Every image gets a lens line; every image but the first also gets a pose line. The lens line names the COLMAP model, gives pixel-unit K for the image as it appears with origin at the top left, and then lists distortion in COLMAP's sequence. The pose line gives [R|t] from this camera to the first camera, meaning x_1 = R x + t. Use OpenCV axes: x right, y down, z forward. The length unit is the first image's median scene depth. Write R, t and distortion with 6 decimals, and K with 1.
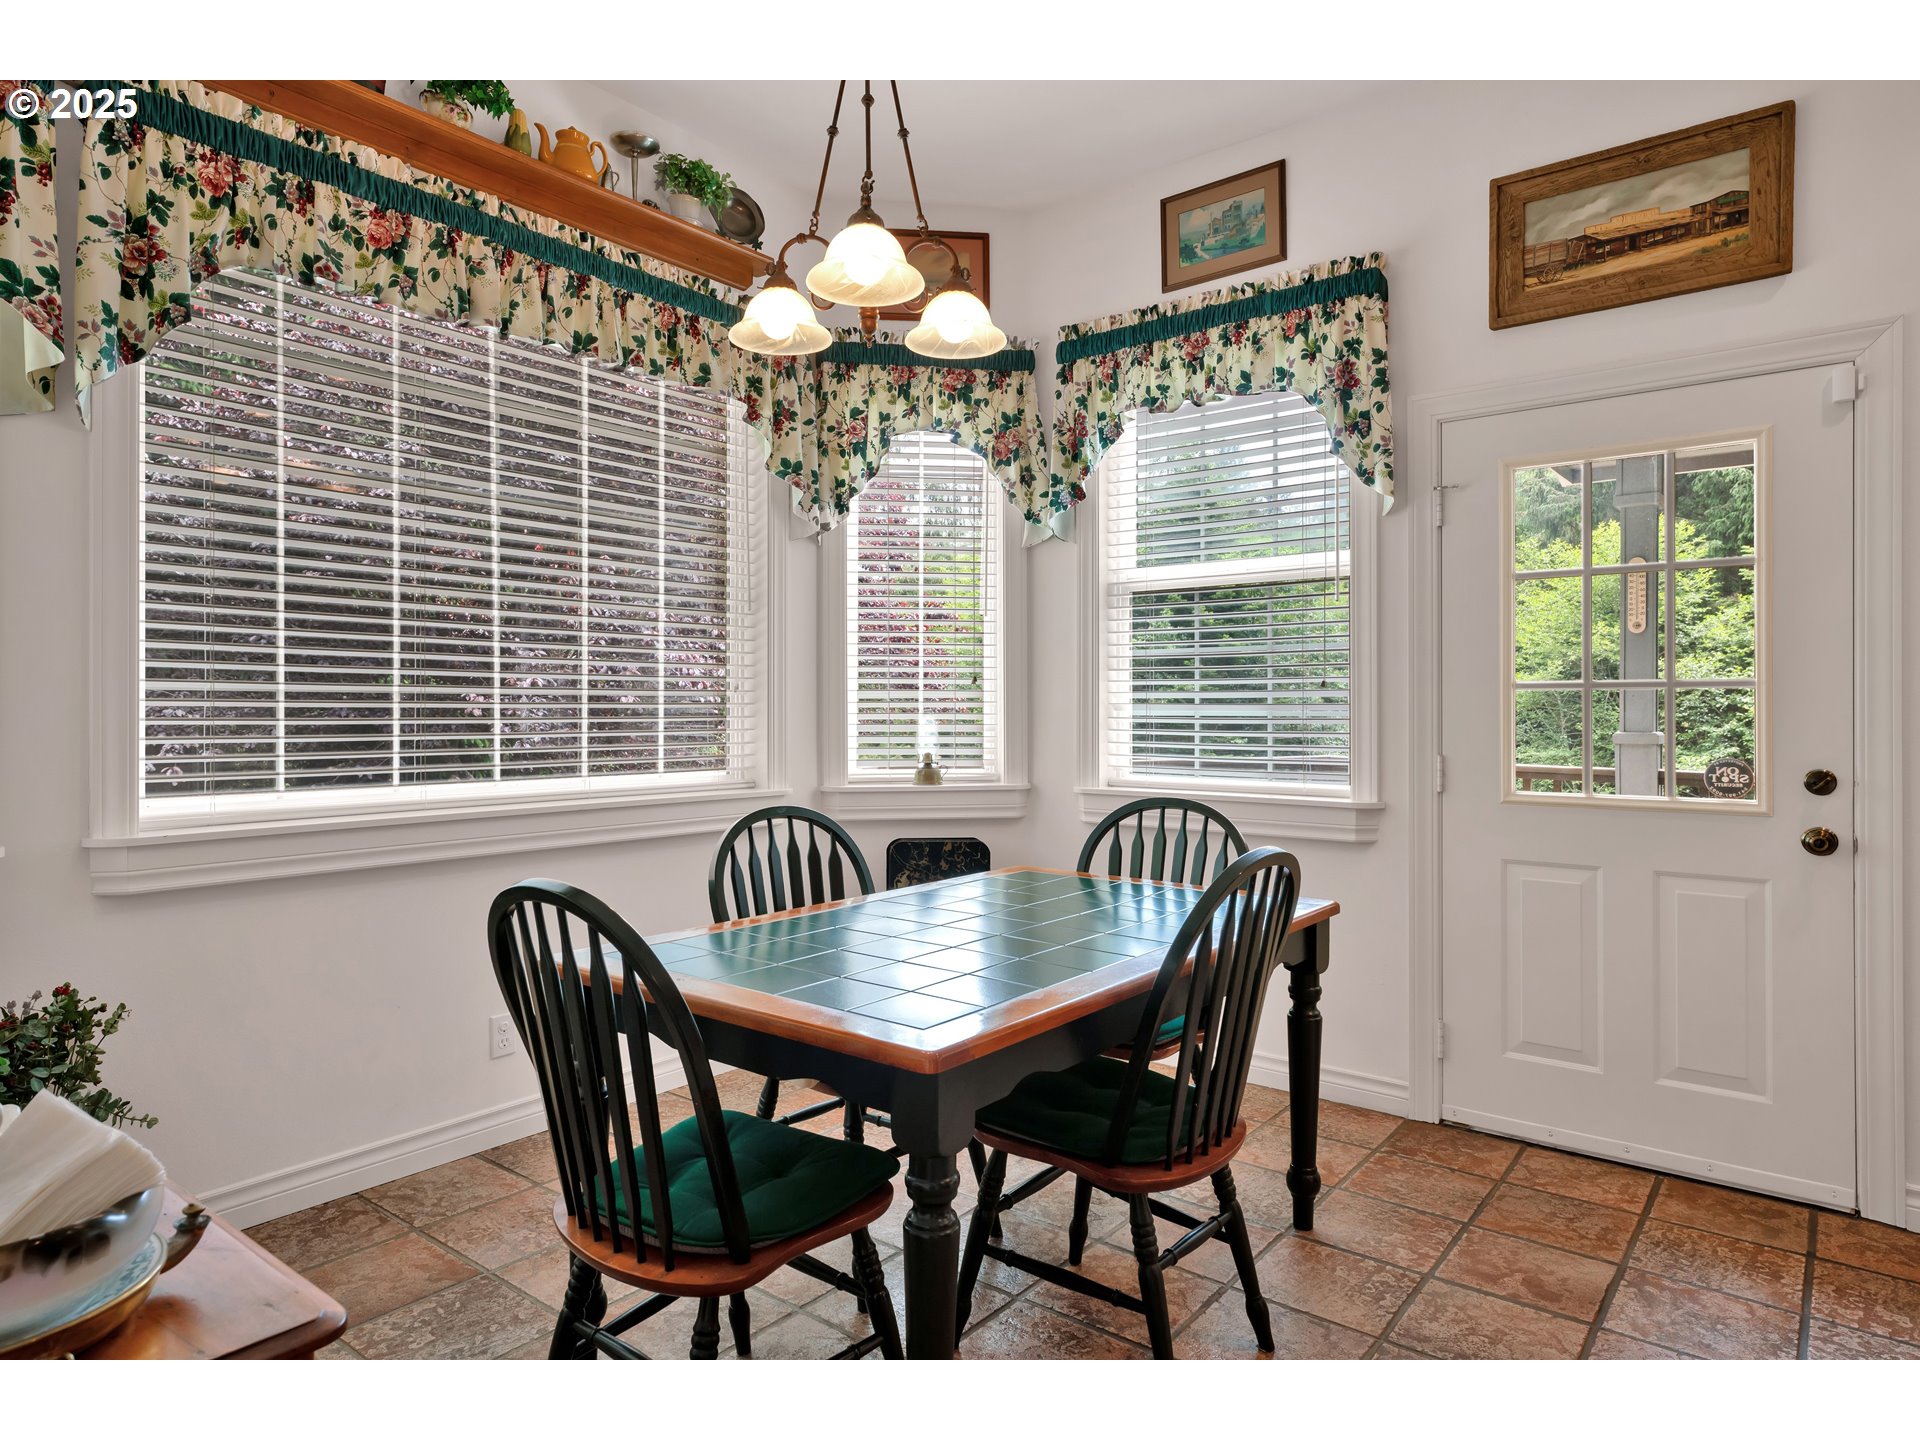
lens RADIAL K [[1125.6, 0, 958.0], [0, 1125.6, 718.2], [0, 0, 1]] dist [0.006144, 0.004017]
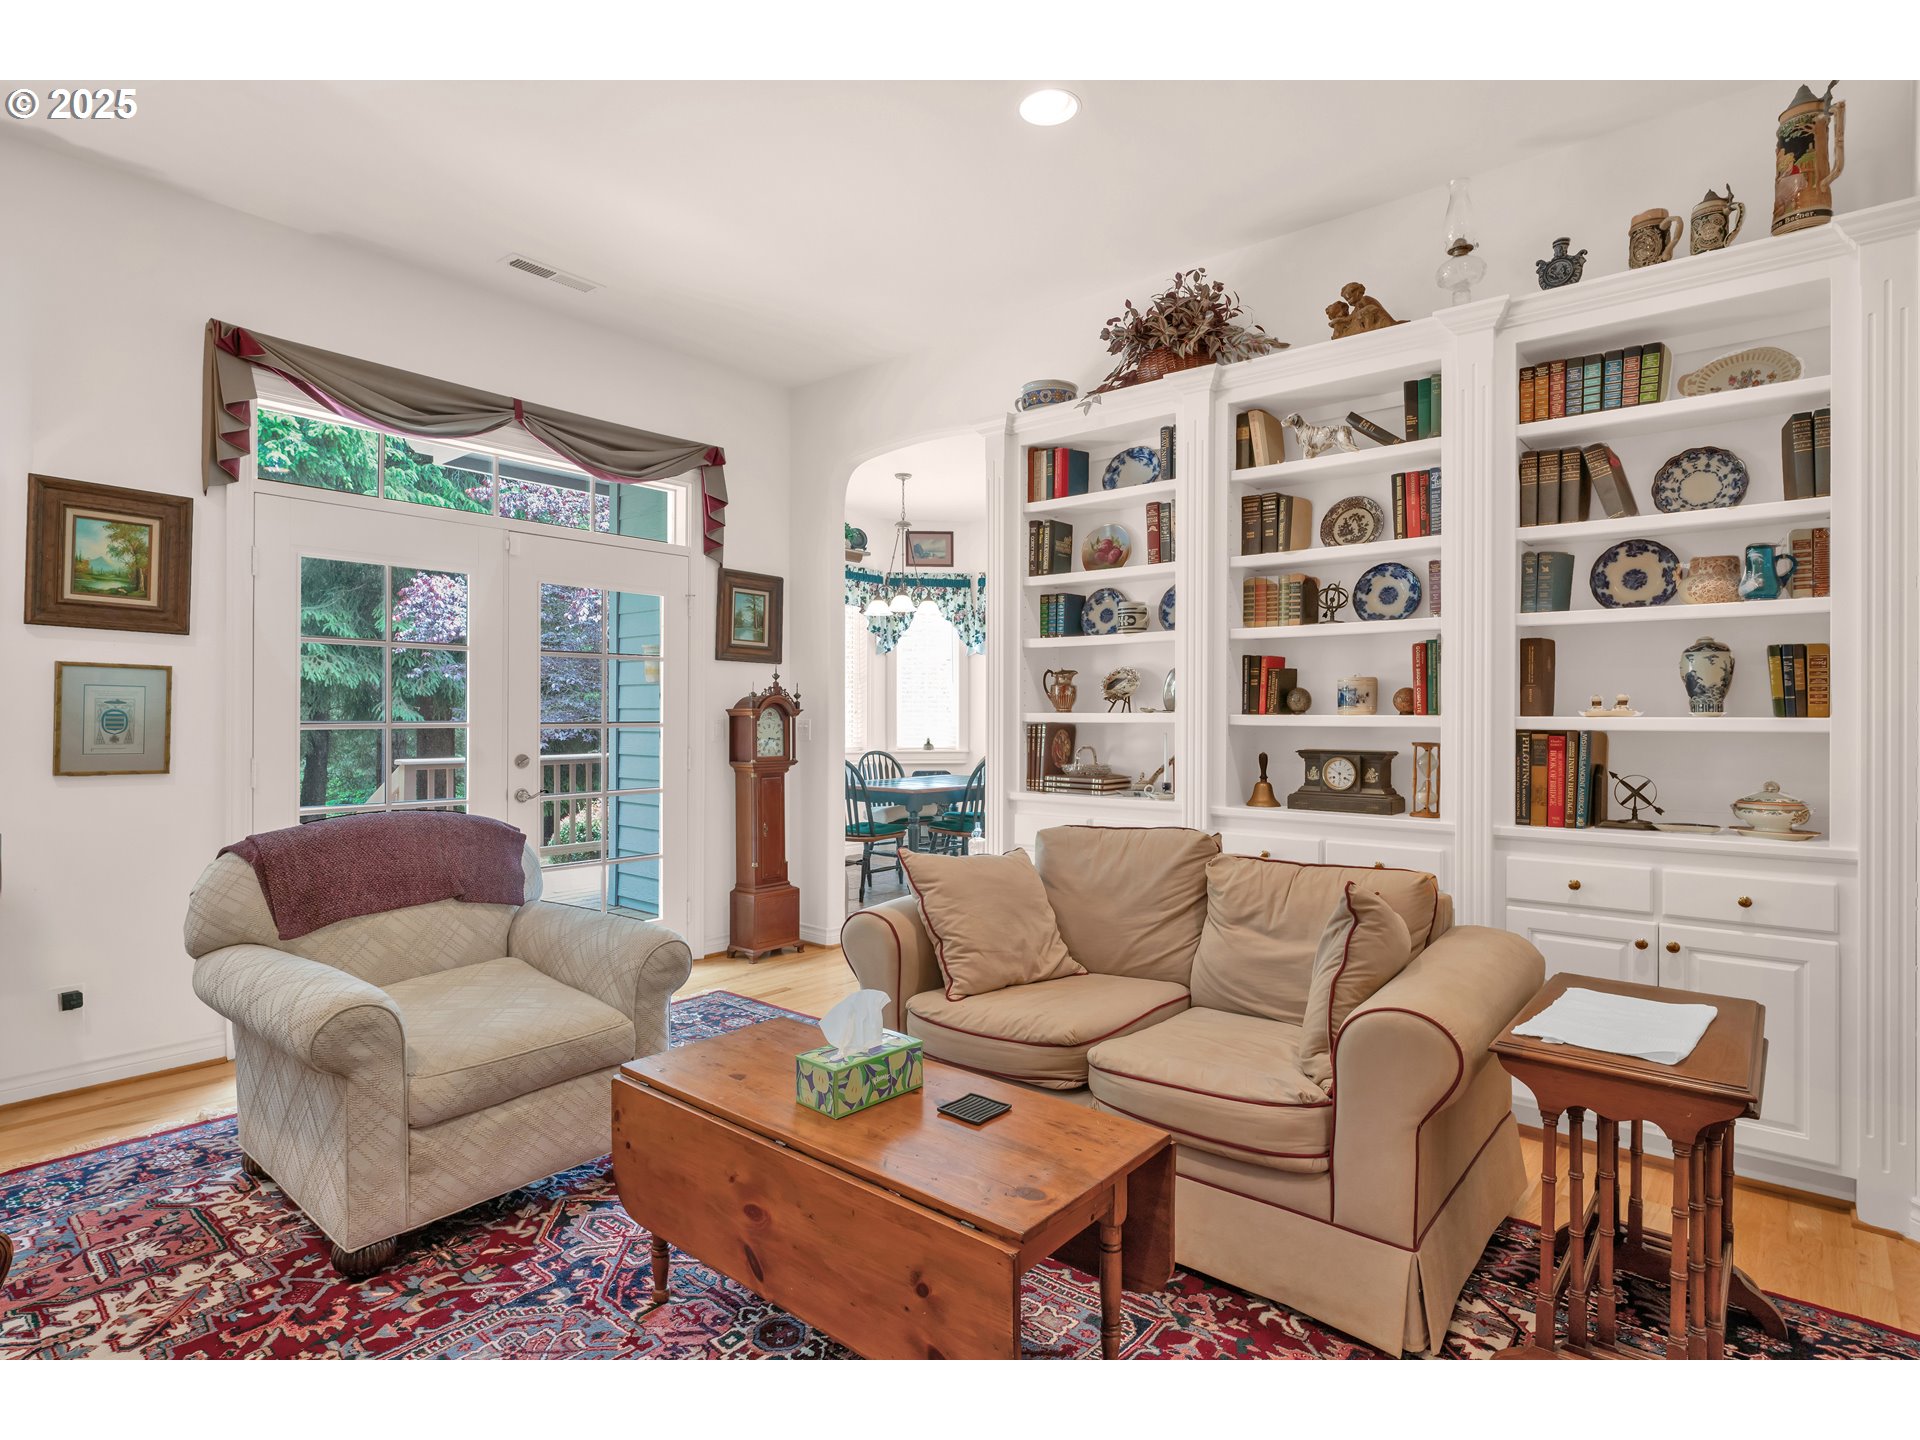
lens RADIAL K [[980.9, 0, 951.1], [0, 980.9, 713.8], [0, 0, 1]] dist [0.014563, -0.000421]
pose [[0.999530, 0.011141, -0.028565, 0.120068], [-0.011407, 0.999893, -0.009155, -0.002418], [0.028460, 0.009477, 0.999550, -1.617790]]
